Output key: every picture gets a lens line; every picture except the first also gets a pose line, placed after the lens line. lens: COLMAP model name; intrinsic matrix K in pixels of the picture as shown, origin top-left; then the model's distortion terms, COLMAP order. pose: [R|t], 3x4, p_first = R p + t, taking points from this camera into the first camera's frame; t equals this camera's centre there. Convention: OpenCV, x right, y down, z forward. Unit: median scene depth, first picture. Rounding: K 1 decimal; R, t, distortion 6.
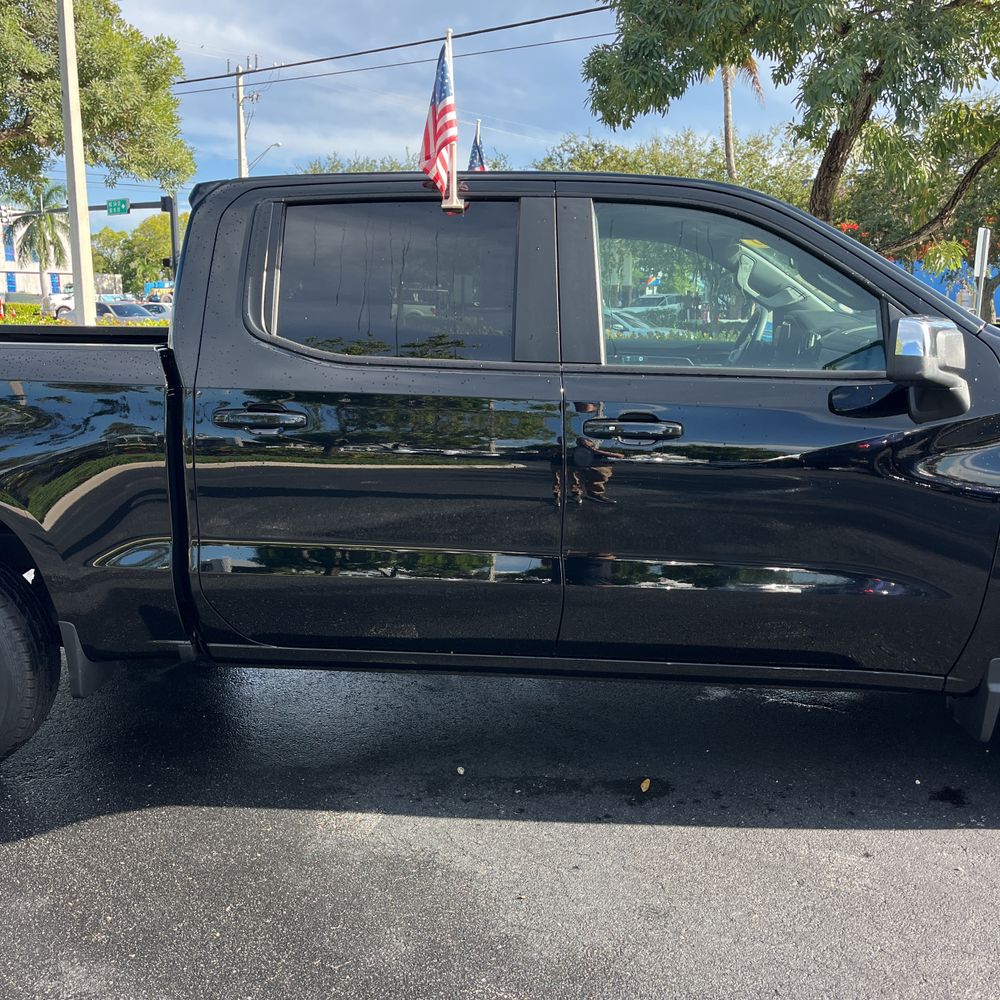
lens RADIAL K [[1016.8, 0, 499.6], [0, 1016.8, 503.7], [0, 0, 1]] dist [0.022204, 0.000000]
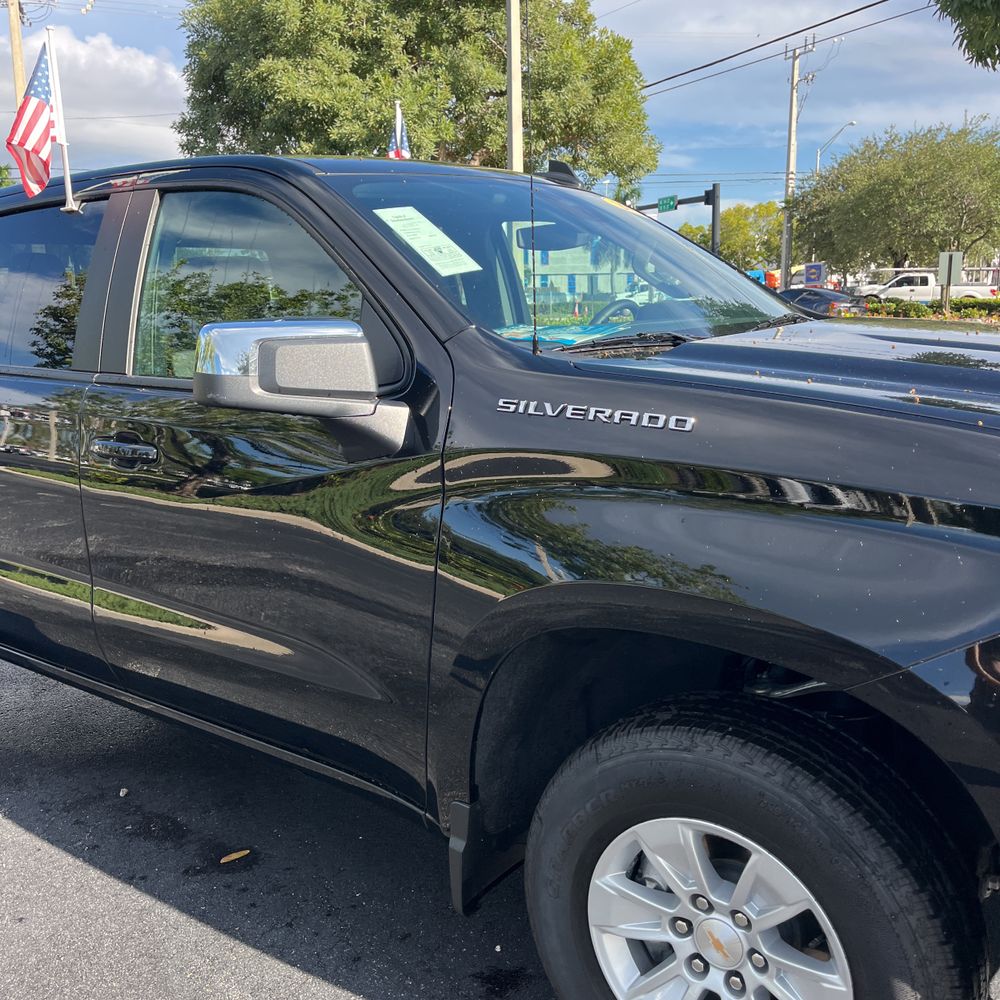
lens RADIAL K [[1016.8, 0, 485.4], [0, 1016.8, 498.5], [0, 0, 1]] dist [0.022204, 0.000000]
pose [[0.842804, 0.076374, -0.532775, 0.155711], [-0.073493, 0.996940, 0.026653, -0.013930], [0.533180, 0.016692, 0.845837, 0.075025]]
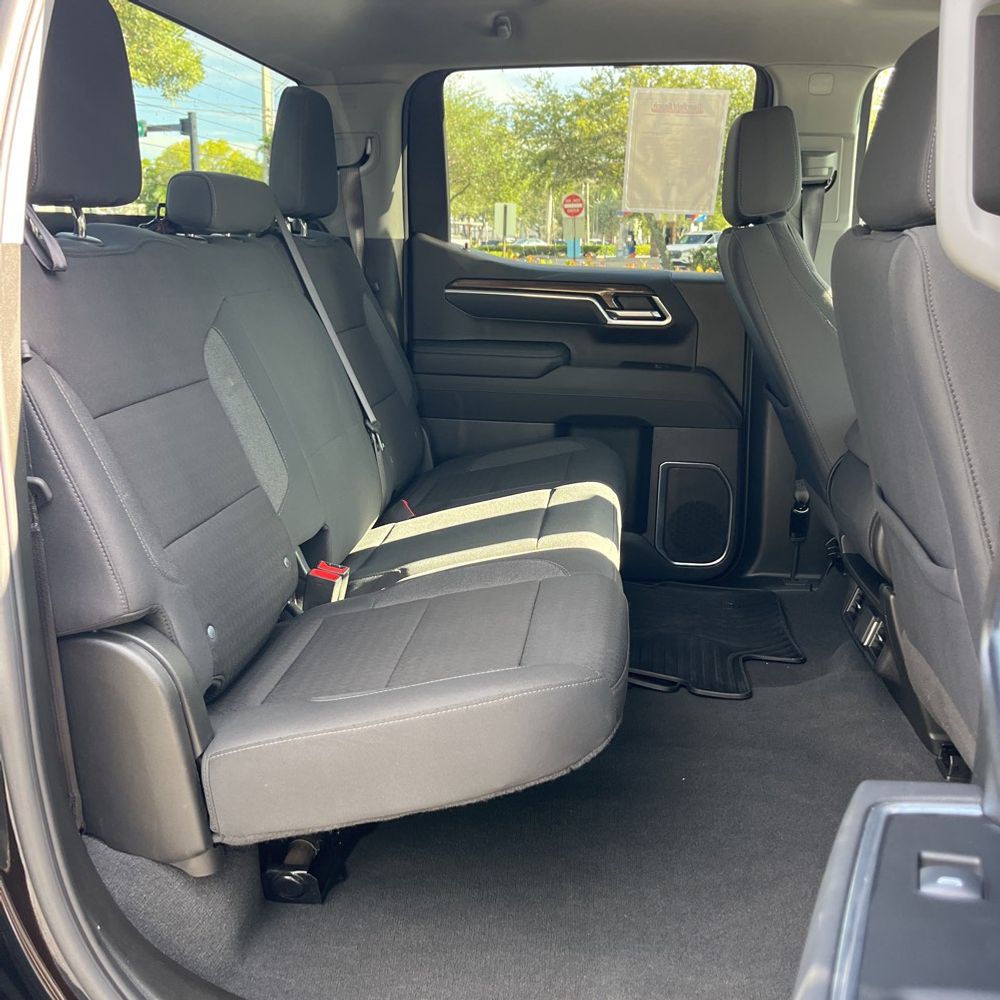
lens RADIAL K [[1016.8, 0, 510.1], [0, 1016.8, 499.2], [0, 0, 1]] dist [0.022204, 0.000000]
pose [[0.999736, 0.017144, -0.015308, -0.020453], [-0.016280, 0.998360, 0.054877, -0.022897], [0.016224, -0.054614, 0.998376, 0.140865]]
